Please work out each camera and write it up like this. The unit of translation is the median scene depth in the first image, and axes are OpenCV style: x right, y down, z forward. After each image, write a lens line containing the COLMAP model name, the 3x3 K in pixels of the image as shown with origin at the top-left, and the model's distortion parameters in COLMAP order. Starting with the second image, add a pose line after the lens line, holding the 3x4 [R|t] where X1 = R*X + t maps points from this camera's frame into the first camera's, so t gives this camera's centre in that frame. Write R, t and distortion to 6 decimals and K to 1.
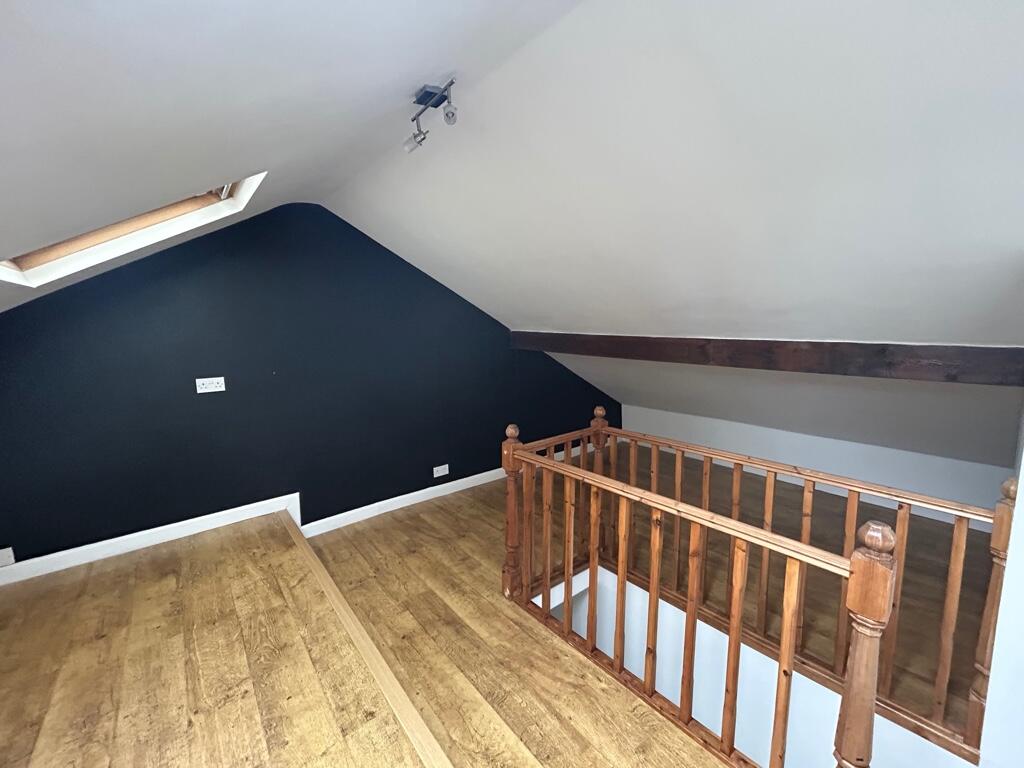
lens RADIAL K [[409.5, 0, 500.8], [0, 409.5, 383.3], [0, 0, 1]] dist [-0.002226, 0.000331]
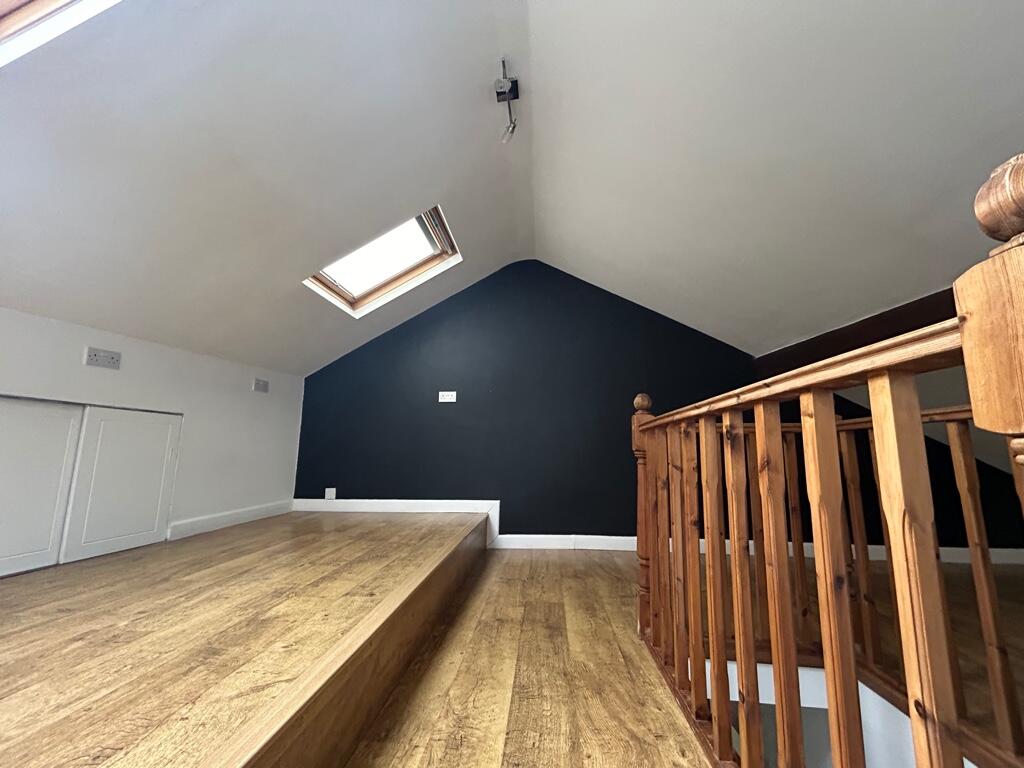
lens RADIAL K [[409.5, 0, 500.8], [0, 409.5, 383.3], [0, 0, 1]] dist [-0.002226, 0.000331]
pose [[0.714018, -0.093844, -0.693809, 0.474231], [-0.113701, 0.962278, -0.247170, 0.377034], [0.690833, 0.255371, 0.676414, 0.292235]]
